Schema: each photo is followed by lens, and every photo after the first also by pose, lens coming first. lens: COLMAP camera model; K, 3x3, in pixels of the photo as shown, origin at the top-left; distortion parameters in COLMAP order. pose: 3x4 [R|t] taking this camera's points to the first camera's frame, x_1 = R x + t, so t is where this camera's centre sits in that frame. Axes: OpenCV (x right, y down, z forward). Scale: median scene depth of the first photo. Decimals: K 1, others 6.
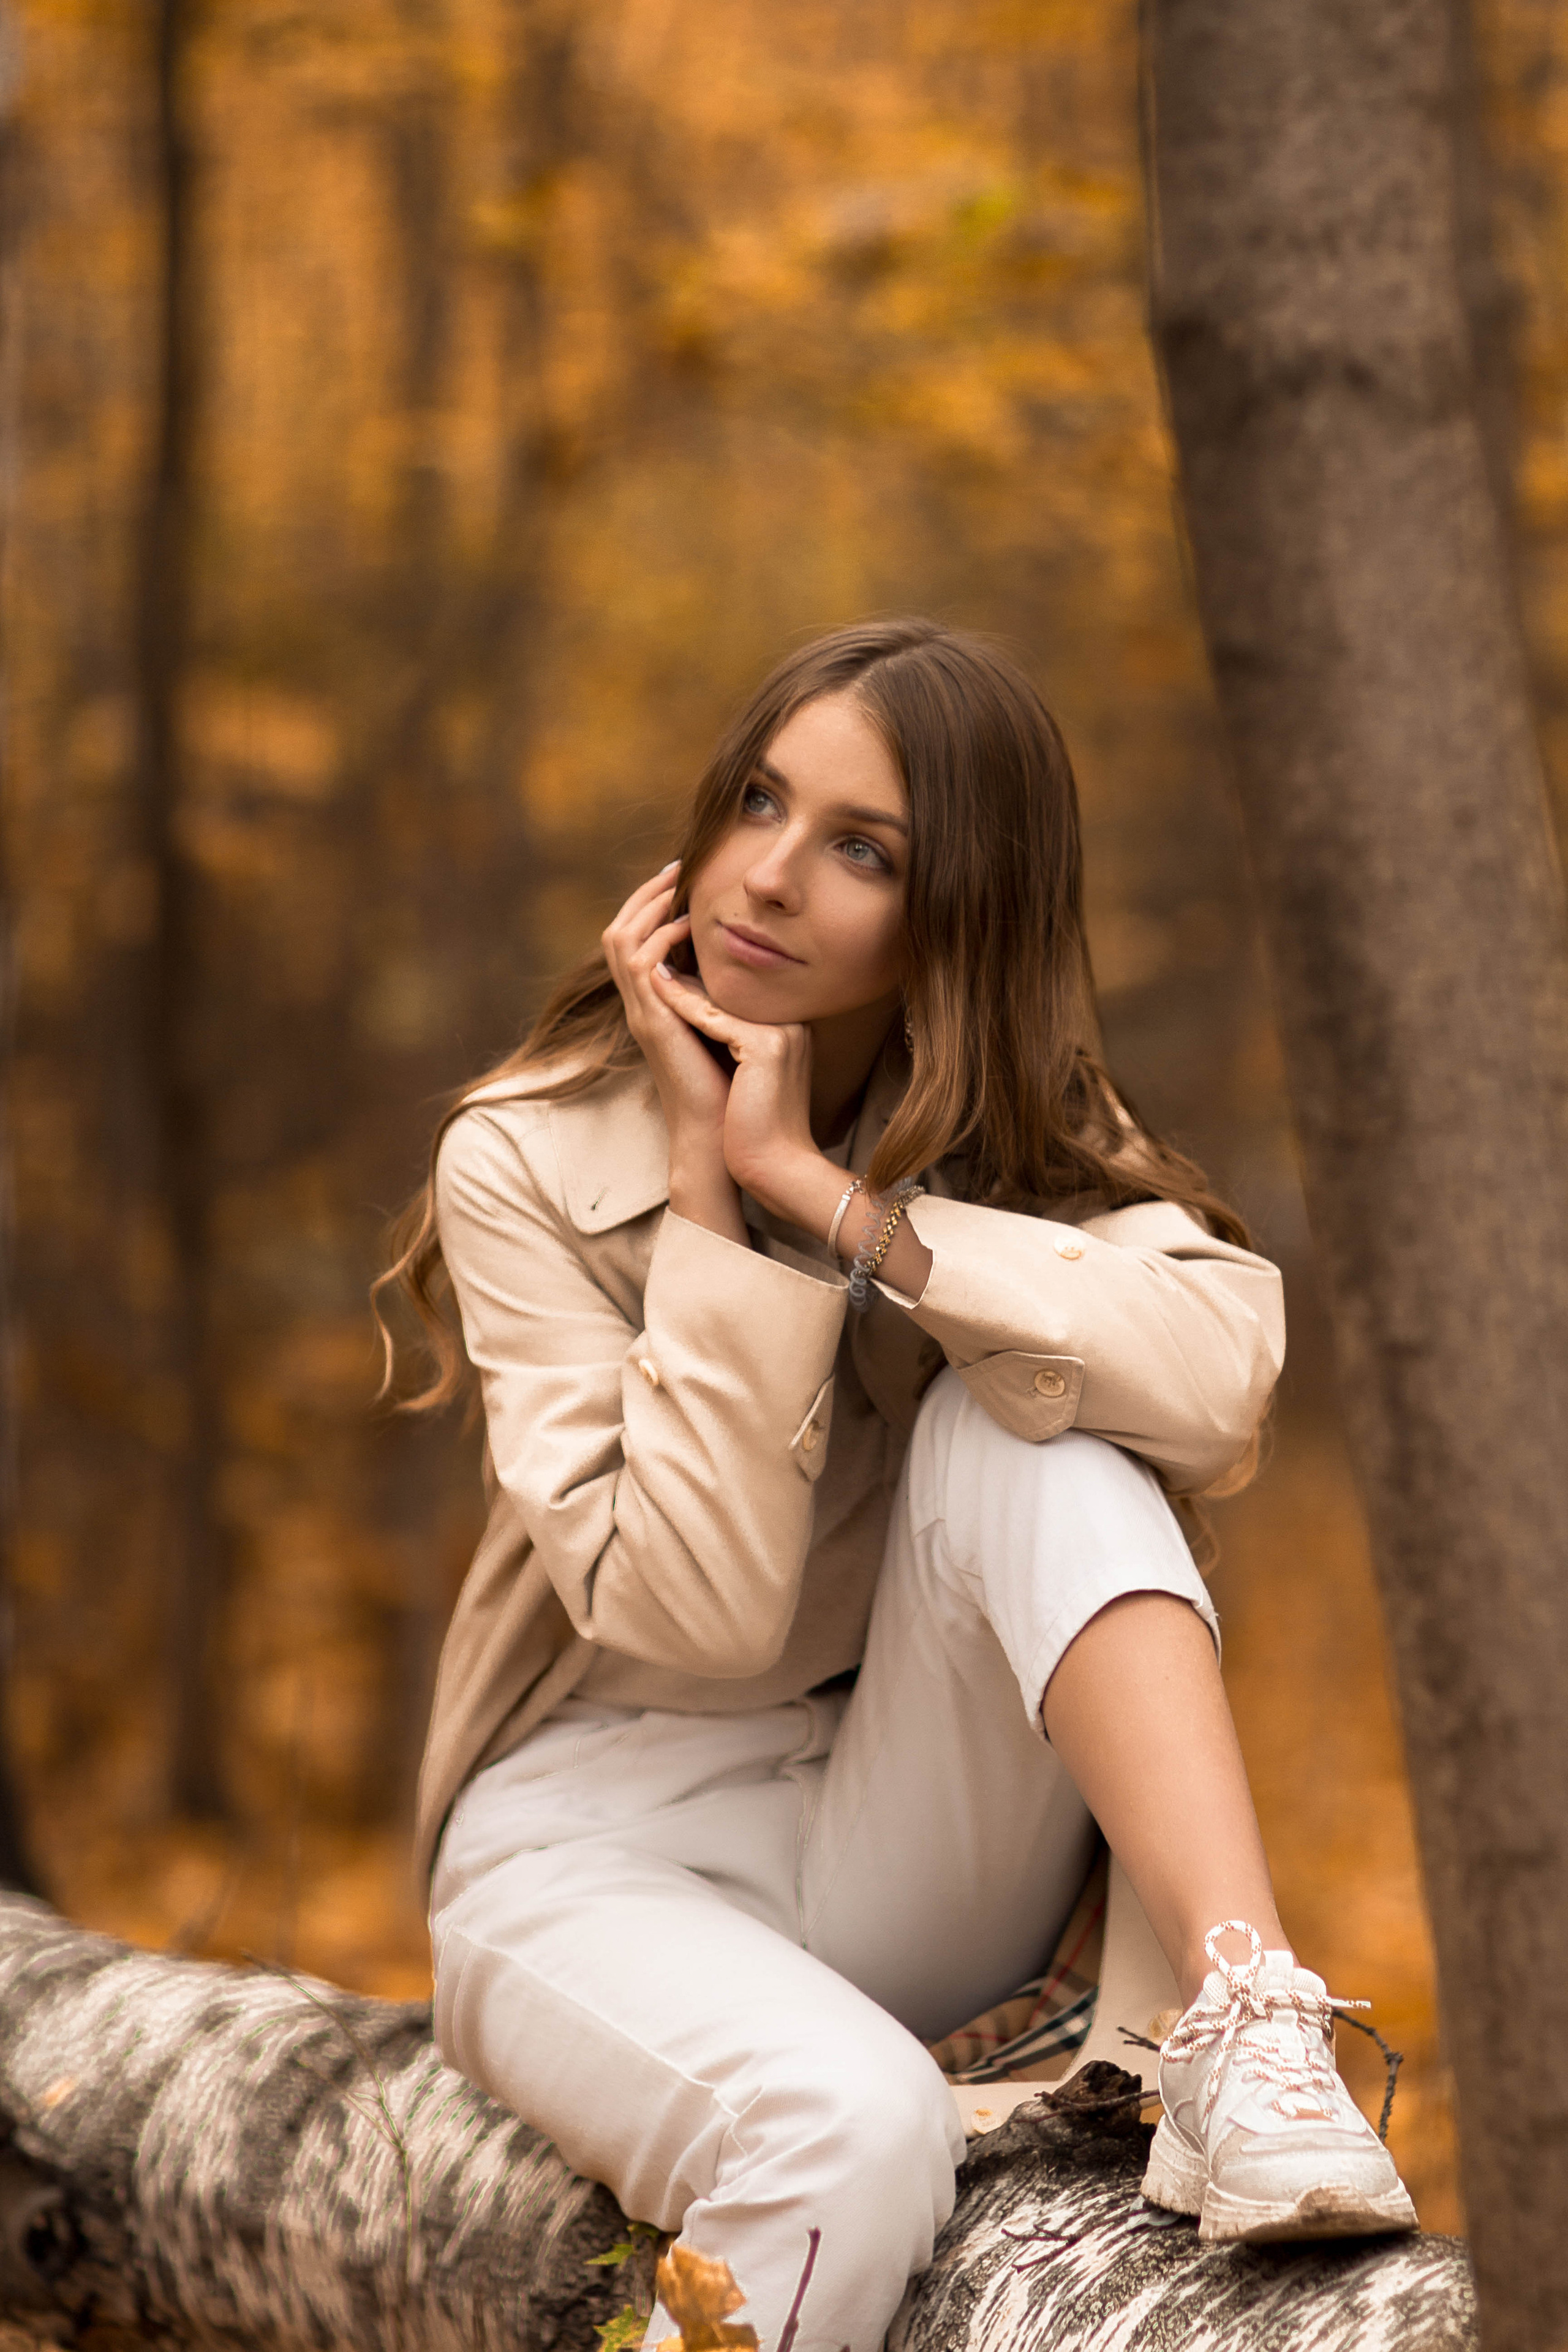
lens RADIAL K [[9100.3, 0, 777.7], [0, 9100.3, 1161.0], [0, 0, 1]] dist [-0.100781, 0.000000]
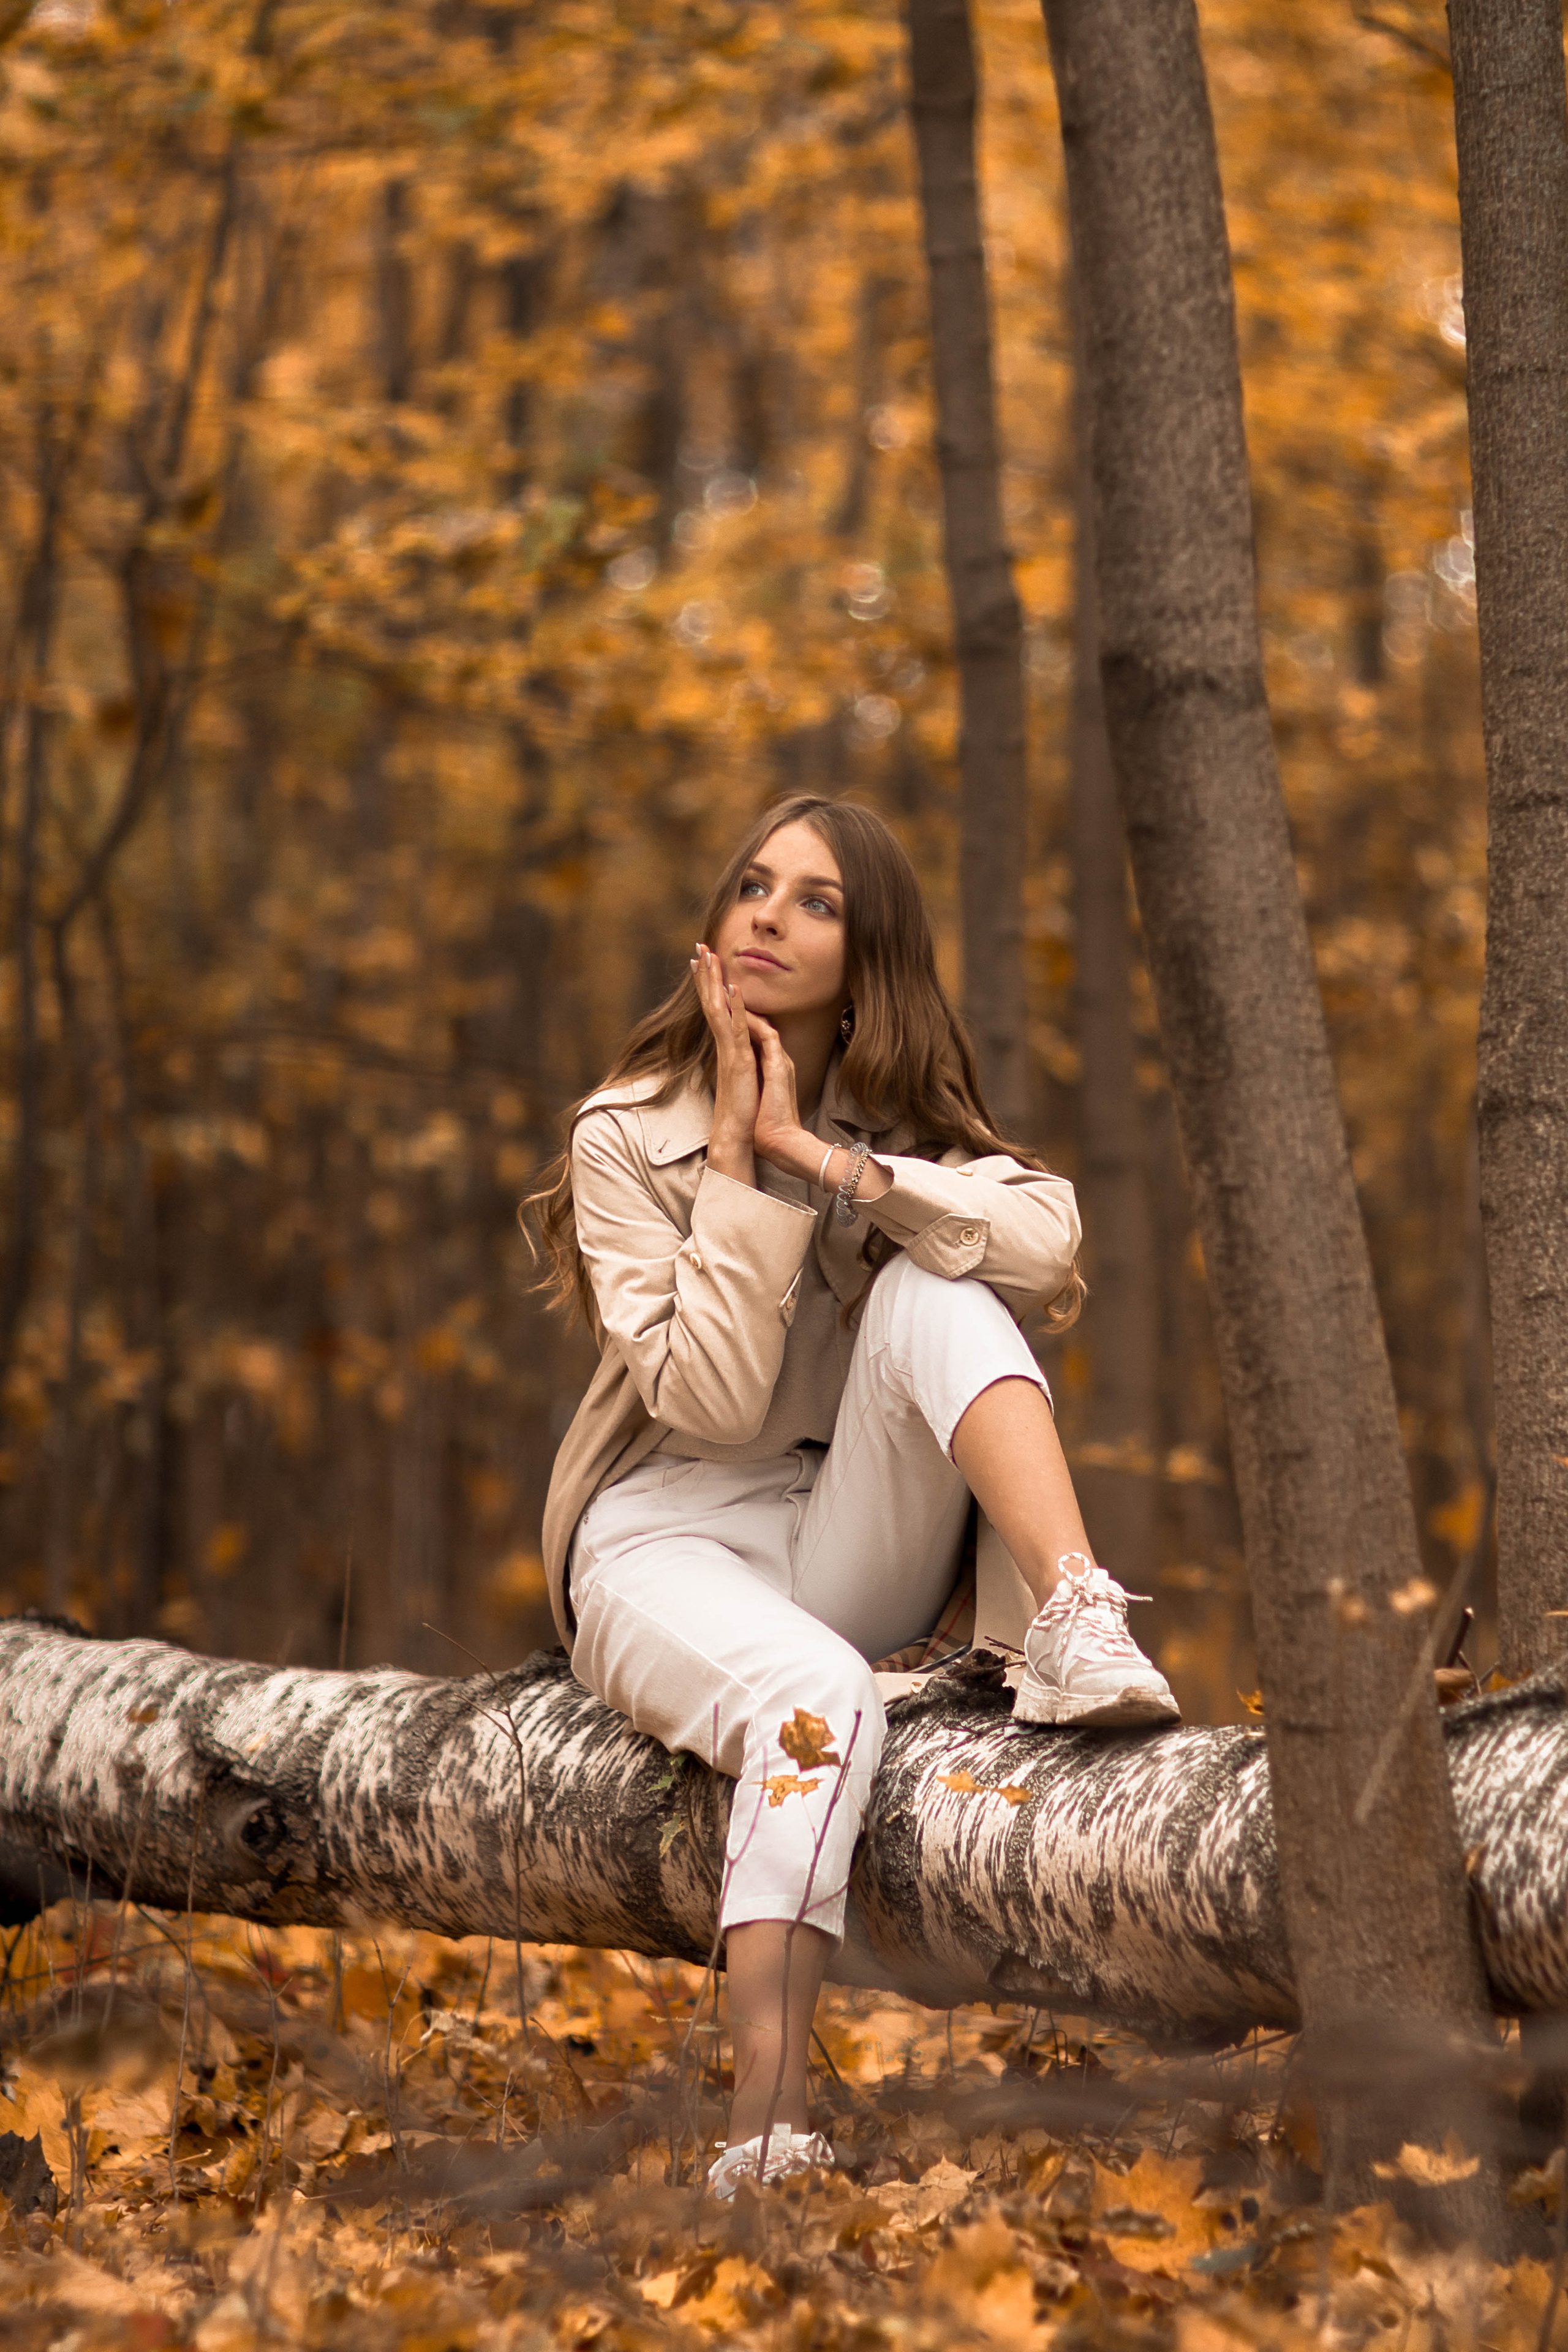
lens RADIAL K [[9100.3, 0, 785.0], [0, 9100.3, 1185.7], [0, 0, 1]] dist [-0.100781, 0.000000]
pose [[0.995623, -0.002058, 0.093439, -0.164017], [0.004379, 0.999687, -0.024643, 0.053586], [-0.093359, 0.024944, 0.995320, -0.725605]]
